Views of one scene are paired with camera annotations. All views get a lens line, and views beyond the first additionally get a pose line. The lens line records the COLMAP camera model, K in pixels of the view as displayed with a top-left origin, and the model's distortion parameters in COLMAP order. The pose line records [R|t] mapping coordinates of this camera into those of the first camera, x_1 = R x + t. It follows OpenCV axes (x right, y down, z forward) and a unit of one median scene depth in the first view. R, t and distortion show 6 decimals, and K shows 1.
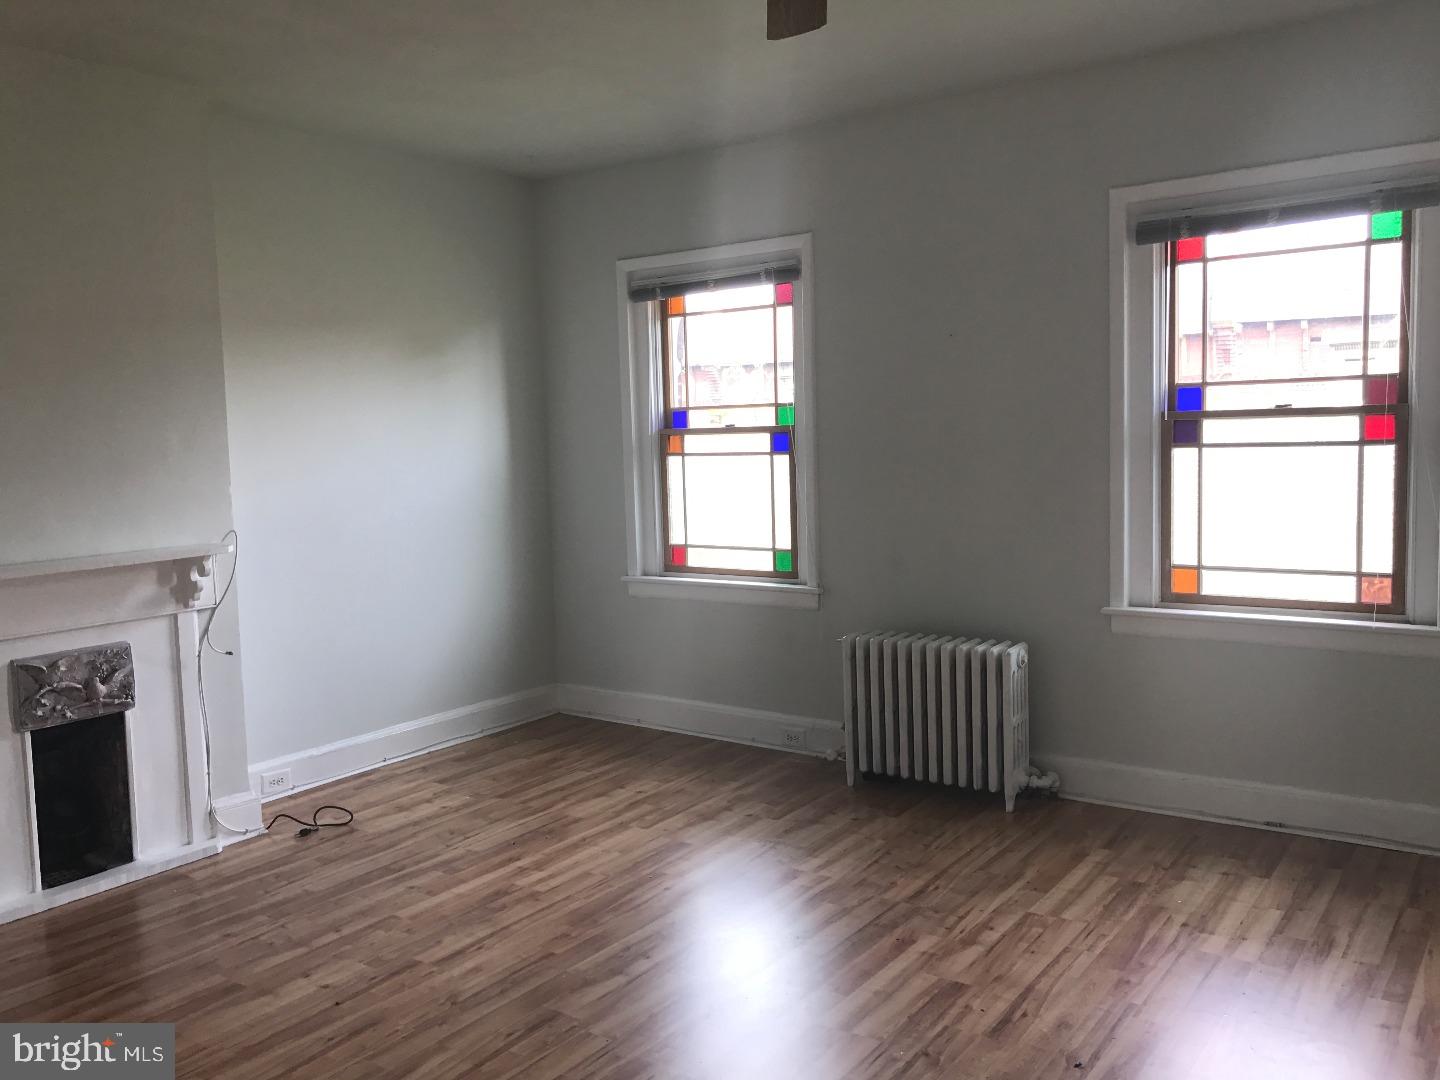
lens RADIAL K [[1167.7, 0, 720.0], [0, 1167.7, 540.0], [0, 0, 1]] dist [0.007550, -0.008263]
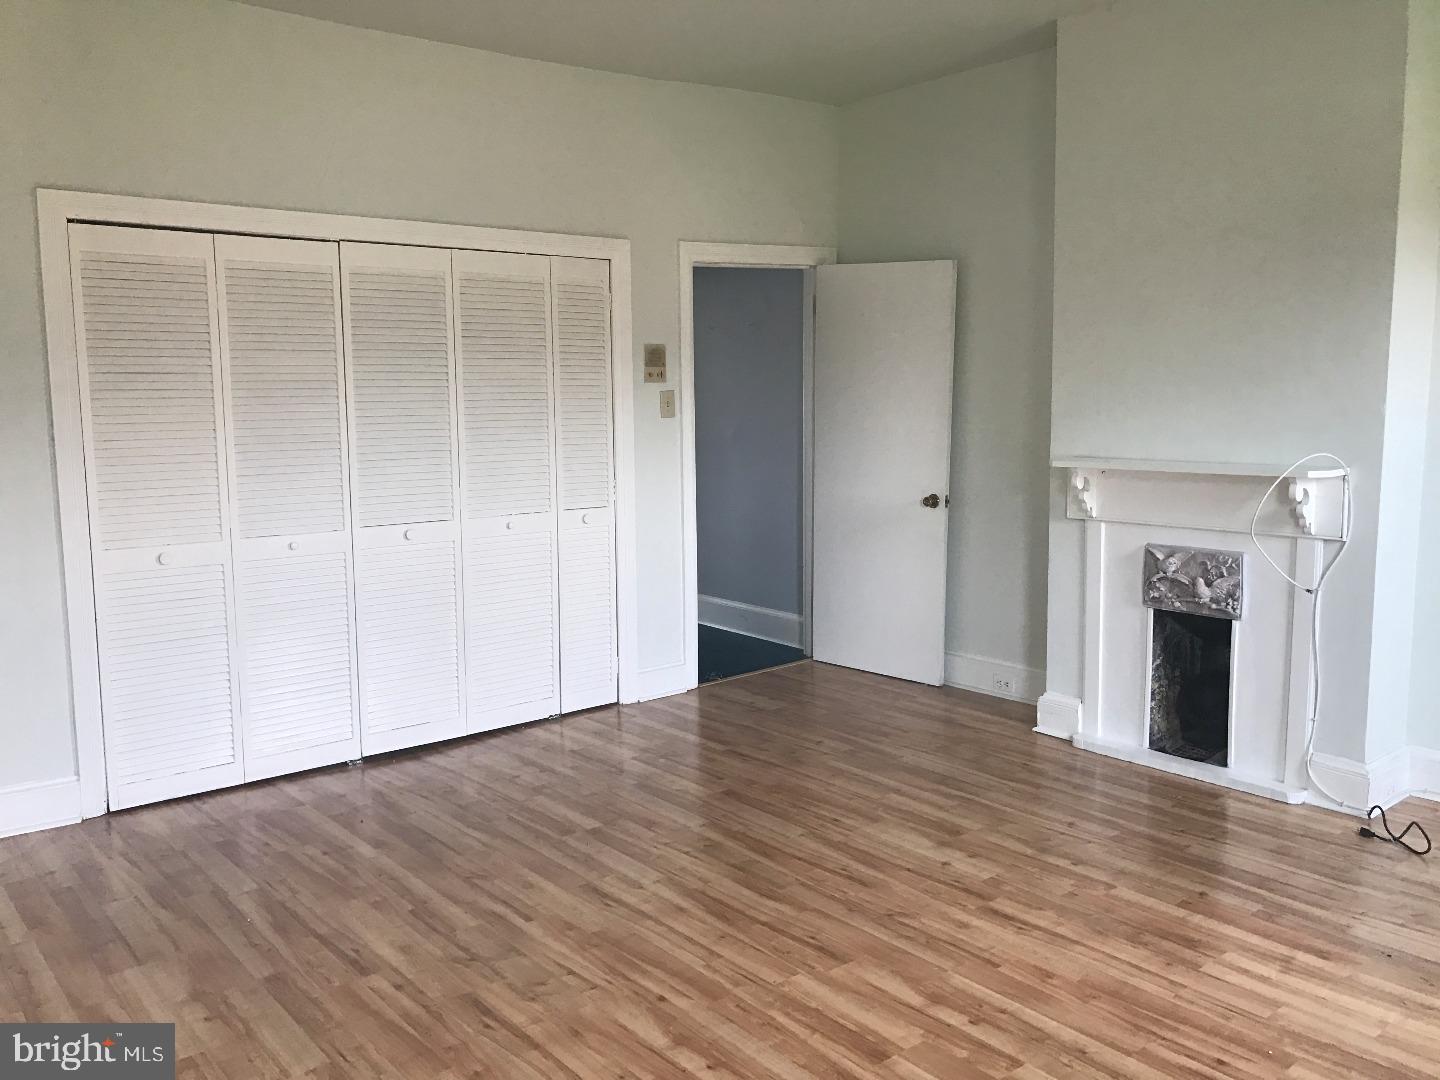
lens RADIAL K [[1167.7, 0, 720.0], [0, 1167.7, 540.0], [0, 0, 1]] dist [0.007550, -0.008263]
pose [[-0.231862, 0.164276, -0.958777, 0.567164], [-0.072552, 0.979971, 0.185452, -0.078835], [0.970039, 0.112561, -0.215300, 0.809041]]
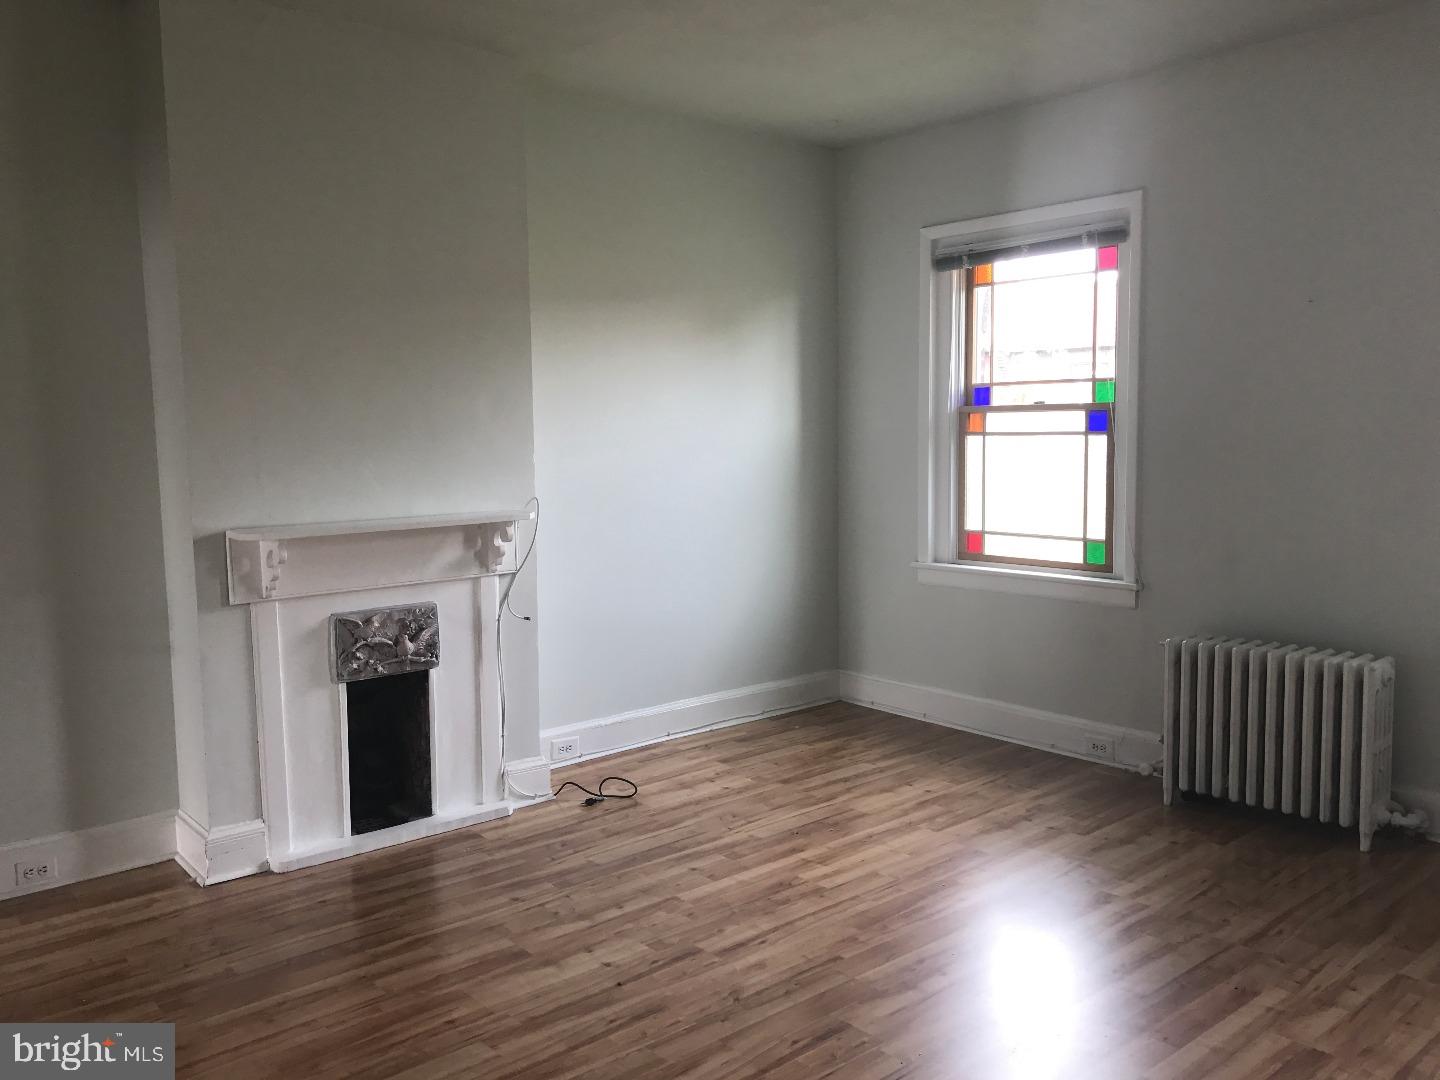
lens RADIAL K [[1174.2, 0, 725.1], [0, 1174.2, 528.4], [0, 0, 1]] dist [0.006872, -0.010918]
pose [[0.973409, 0.036330, -0.226175, -0.027555], [-0.036230, 0.999333, 0.004593, 0.008568], [0.226191, 0.003724, 0.974076, 0.053342]]
